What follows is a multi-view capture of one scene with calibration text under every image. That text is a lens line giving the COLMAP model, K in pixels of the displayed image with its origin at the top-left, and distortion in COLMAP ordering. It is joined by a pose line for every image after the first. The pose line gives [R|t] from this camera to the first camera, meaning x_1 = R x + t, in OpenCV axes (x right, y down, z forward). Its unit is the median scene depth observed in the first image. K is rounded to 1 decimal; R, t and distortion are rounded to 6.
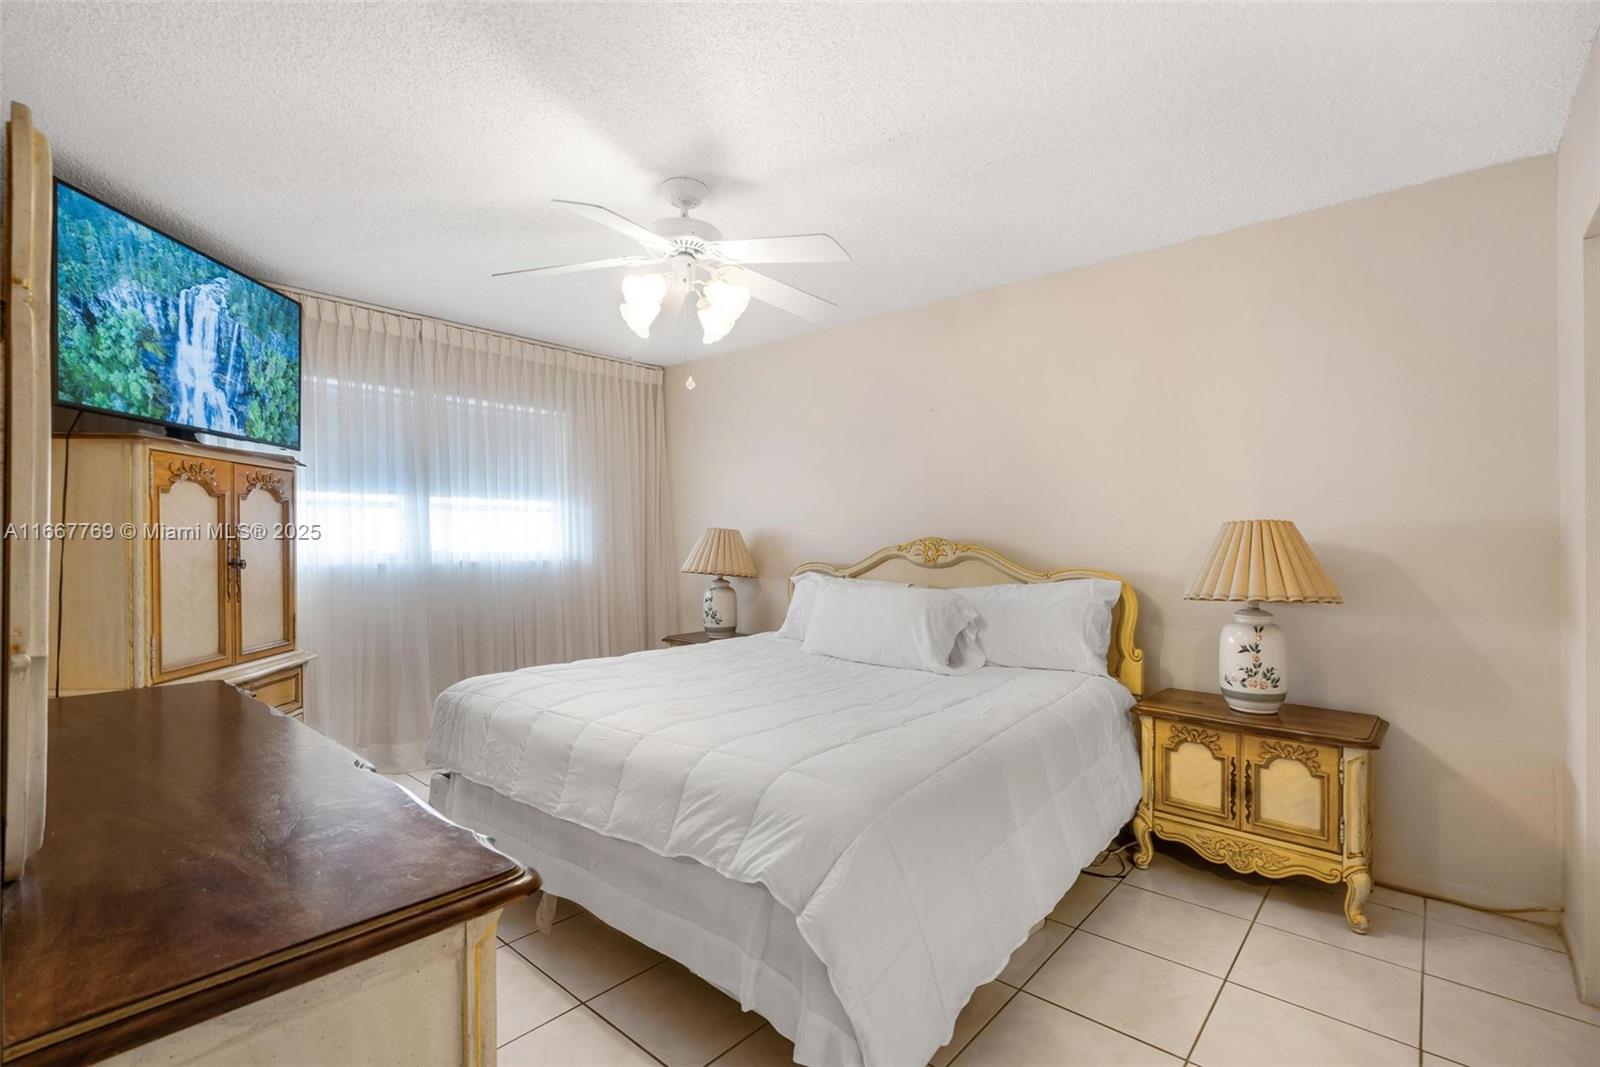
lens RADIAL K [[717.6, 0, 803.2], [0, 717.6, 521.8], [0, 0, 1]] dist [-0.001928, 0.000184]
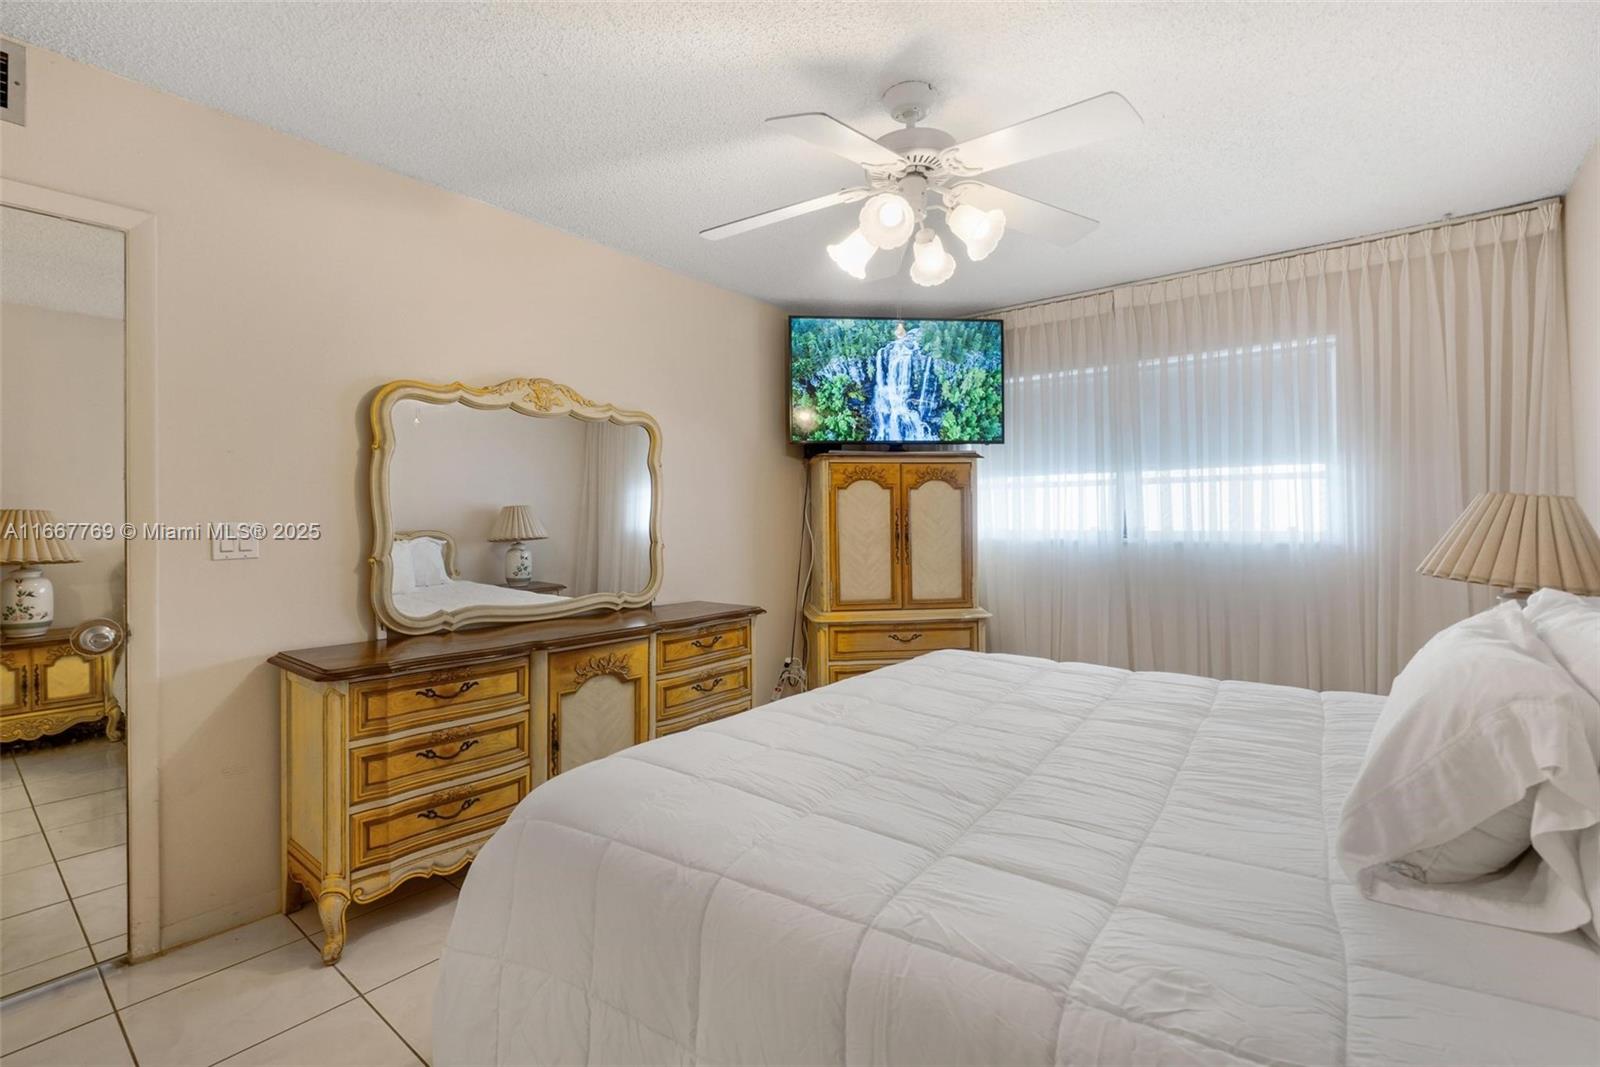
lens RADIAL K [[717.6, 0, 803.2], [0, 717.6, 521.8], [0, 0, 1]] dist [-0.001928, 0.000184]
pose [[0.050863, 0.007621, -0.998677, 0.572937], [0.032226, 0.999438, 0.009268, 0.011906], [0.998186, -0.032655, 0.050589, 0.715885]]
